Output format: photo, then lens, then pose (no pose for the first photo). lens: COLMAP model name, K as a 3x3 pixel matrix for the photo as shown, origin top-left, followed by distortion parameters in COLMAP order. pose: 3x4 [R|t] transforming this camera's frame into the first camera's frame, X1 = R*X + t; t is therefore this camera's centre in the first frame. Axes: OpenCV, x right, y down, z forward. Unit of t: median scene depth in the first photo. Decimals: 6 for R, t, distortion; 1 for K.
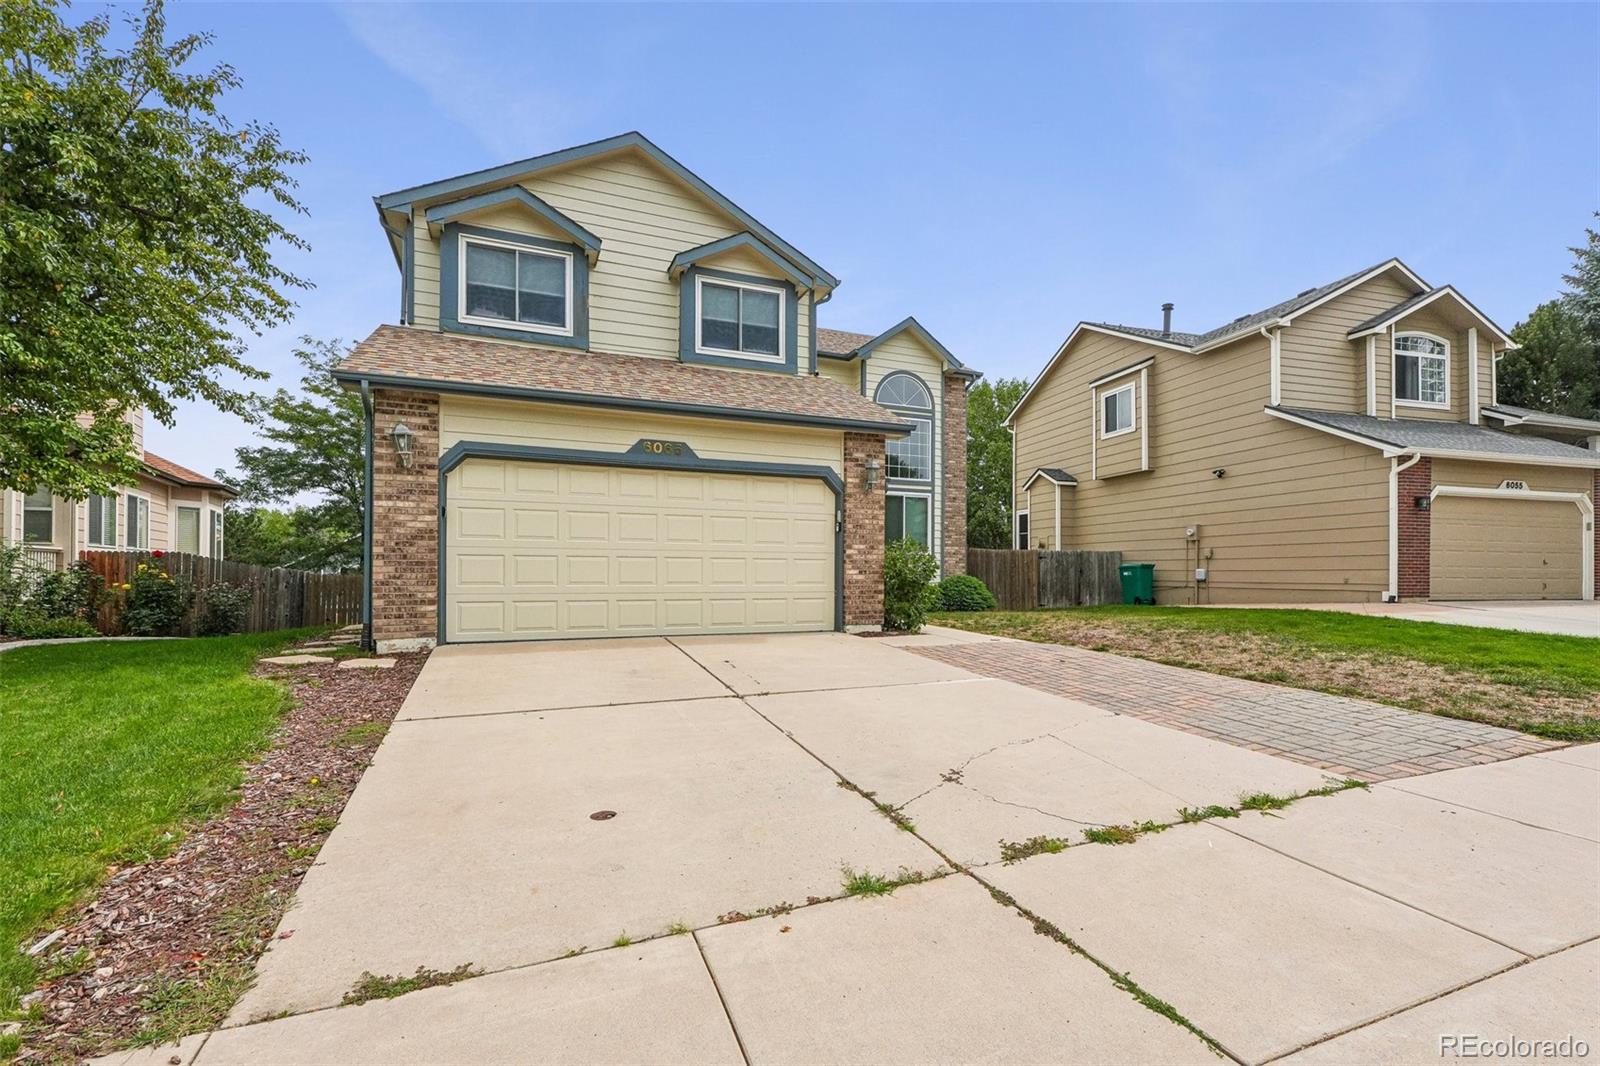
lens RADIAL K [[675.2, 0, 785.7], [0, 675.2, 534.0], [0, 0, 1]] dist [-0.001439, -0.000064]
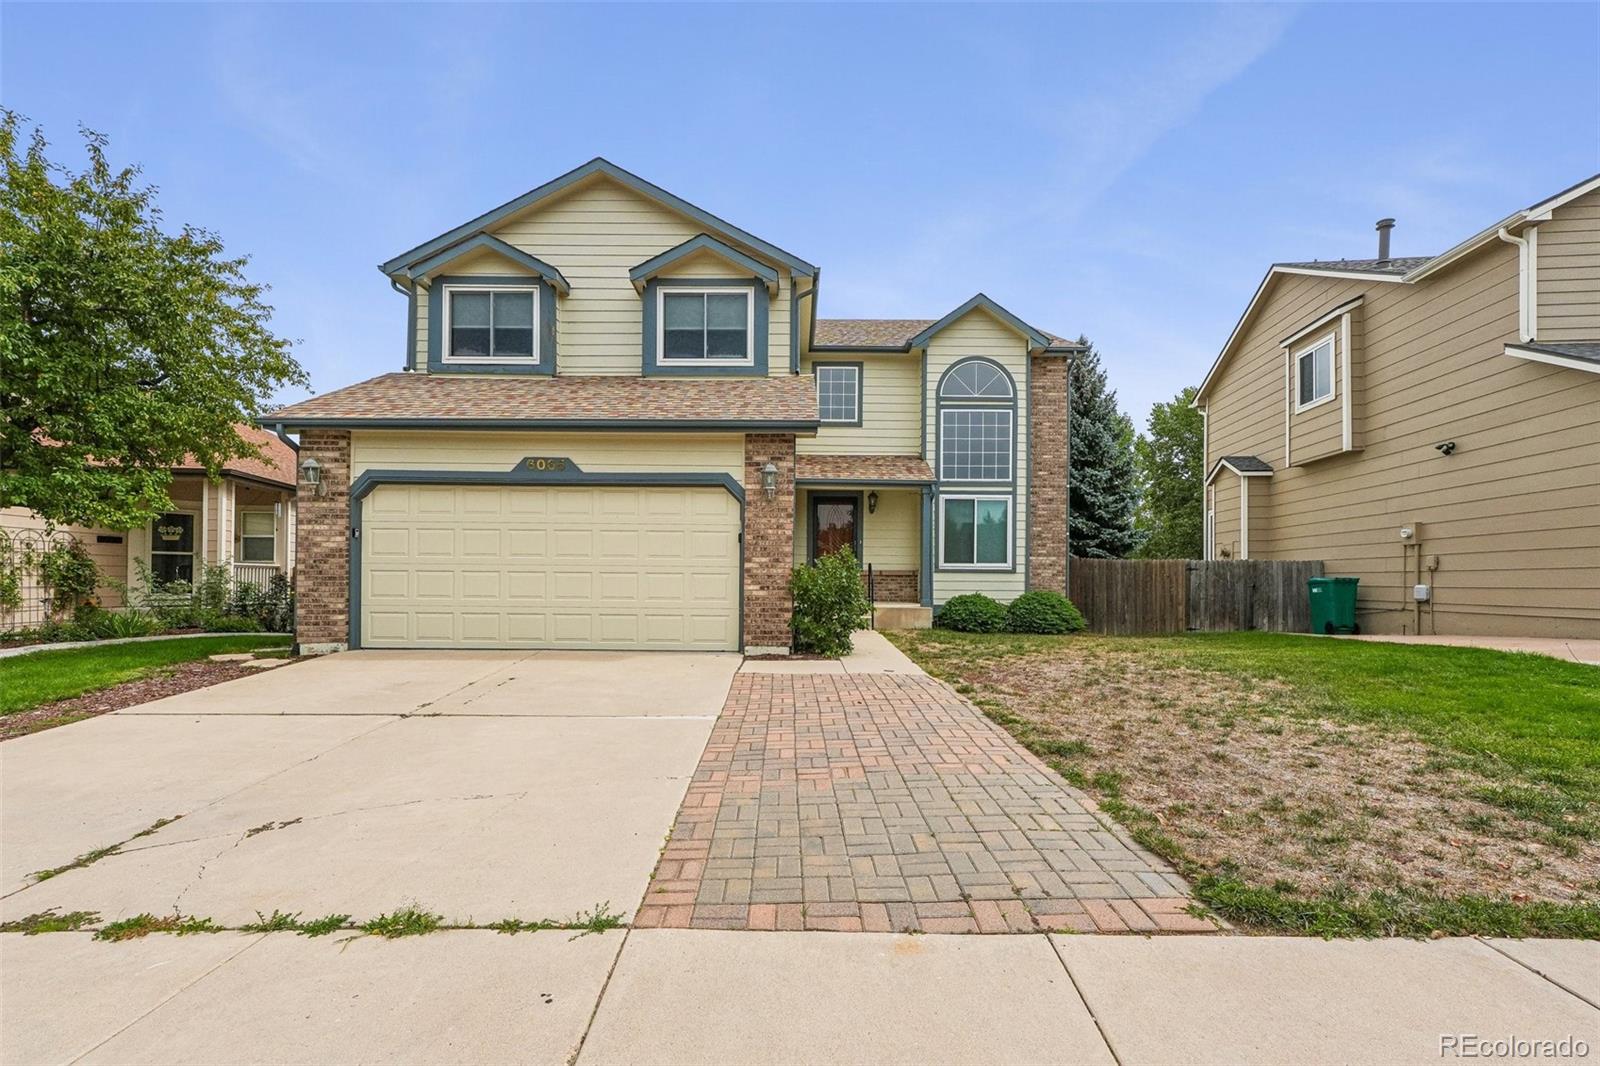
lens RADIAL K [[675.2, 0, 801.3], [0, 675.2, 544.2], [0, 0, 1]] dist [-0.001439, -0.000064]
pose [[0.927817, -0.016714, -0.372661, 0.419106], [0.016275, 0.999858, -0.004326, 0.002235], [0.372680, -0.002051, 0.927958, 0.152288]]
